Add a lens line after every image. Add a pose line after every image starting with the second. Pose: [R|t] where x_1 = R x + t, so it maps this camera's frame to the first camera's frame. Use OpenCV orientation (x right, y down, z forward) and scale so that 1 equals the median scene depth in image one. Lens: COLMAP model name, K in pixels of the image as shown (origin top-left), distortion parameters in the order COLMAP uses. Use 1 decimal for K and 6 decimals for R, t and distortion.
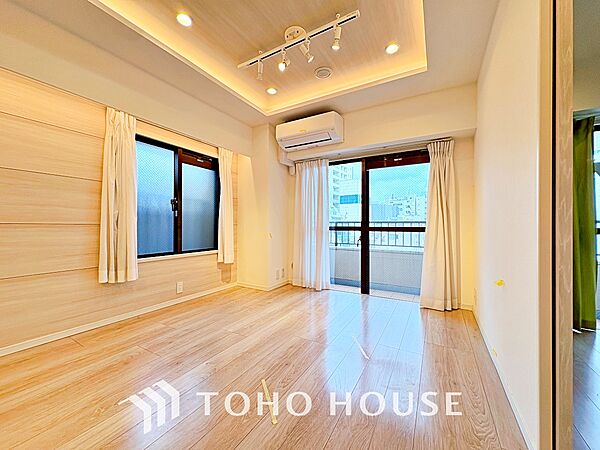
lens RADIAL K [[239.6, 0, 297.3], [0, 239.6, 225.3], [0, 0, 1]] dist [0.000301, 0.000784]
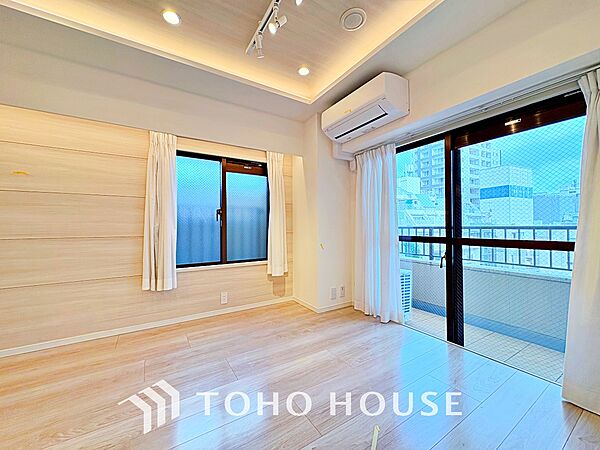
lens RADIAL K [[239.6, 0, 296.5], [0, 239.6, 224.7], [0, 0, 1]] dist [0.000301, 0.000784]
pose [[0.885107, -0.014063, -0.465175, 0.220822], [0.009750, 0.999884, -0.011678, -0.026745], [0.465286, 0.005801, 0.885142, 0.243919]]
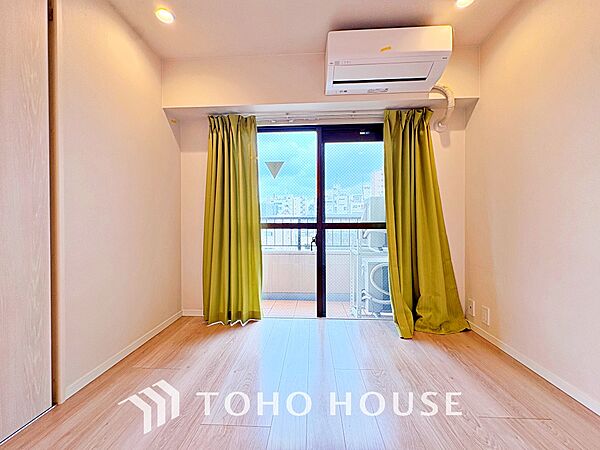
lens RADIAL K [[239.6, 0, 294.9], [0, 239.6, 216.8], [0, 0, 1]] dist [0.000301, 0.000784]
pose [[0.890397, 0.005789, 0.455147, -0.113734], [0.003459, 0.999804, -0.019484, 0.001630], [-0.455171, 0.018922, 0.890203, 0.428009]]
